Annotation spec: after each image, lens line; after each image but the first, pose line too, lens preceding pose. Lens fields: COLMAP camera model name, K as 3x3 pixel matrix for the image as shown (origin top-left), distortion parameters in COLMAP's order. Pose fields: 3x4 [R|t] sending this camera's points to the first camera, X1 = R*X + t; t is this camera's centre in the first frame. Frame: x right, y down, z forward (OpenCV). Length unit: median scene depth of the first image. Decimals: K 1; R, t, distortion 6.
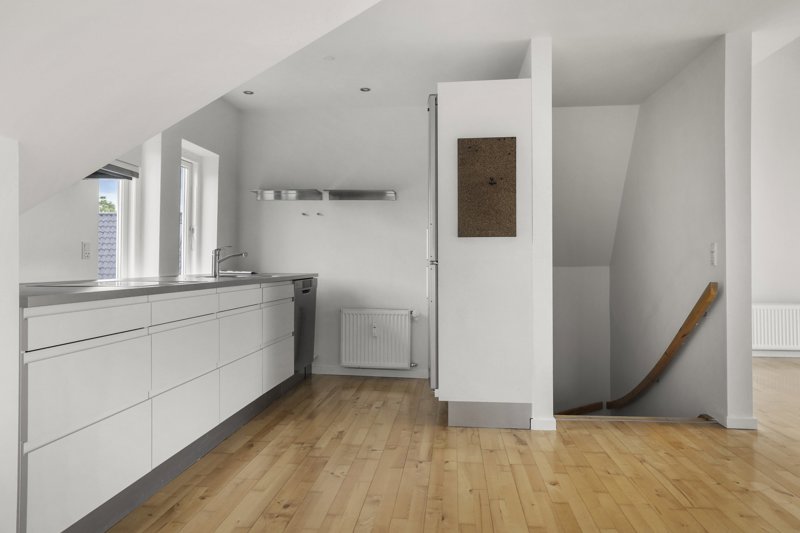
lens RADIAL K [[517.8, 0, 400.0], [0, 517.8, 266.5], [0, 0, 1]] dist [0.012173, 0.001445]
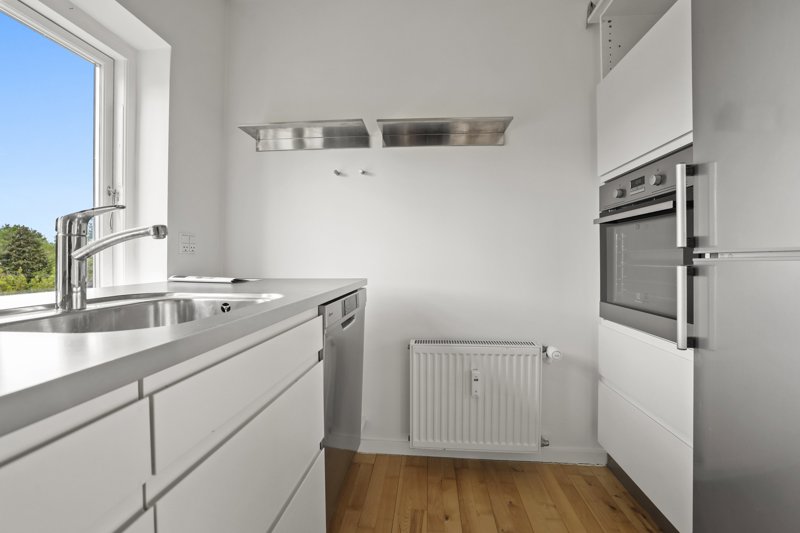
lens RADIAL K [[343.1, 0, 400.0], [0, 343.1, 266.5], [0, 0, 1]] dist [-0.047447, -0.000041]
pose [[0.999520, -0.014221, 0.027513, -0.192627], [0.014238, 0.999899, -0.000401, 0.001381], [-0.027504, 0.000792, 0.999621, 0.935800]]
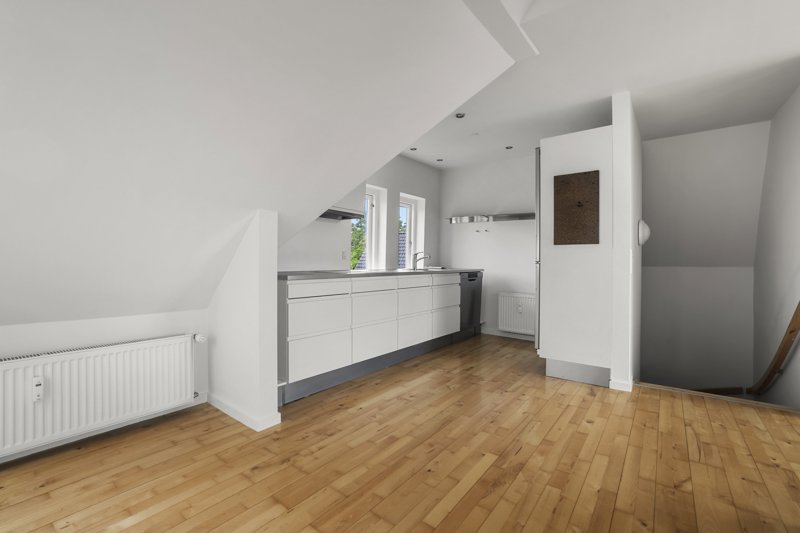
lens RADIAL K [[347.9, 0, 400.0], [0, 347.9, 266.5], [0, 0, 1]] dist [-0.002673, -0.000088]
pose [[0.860624, 0.013331, -0.509066, 0.229678], [-0.010085, 0.999907, 0.009136, -0.001585], [0.509140, -0.002729, 0.860679, -0.041882]]
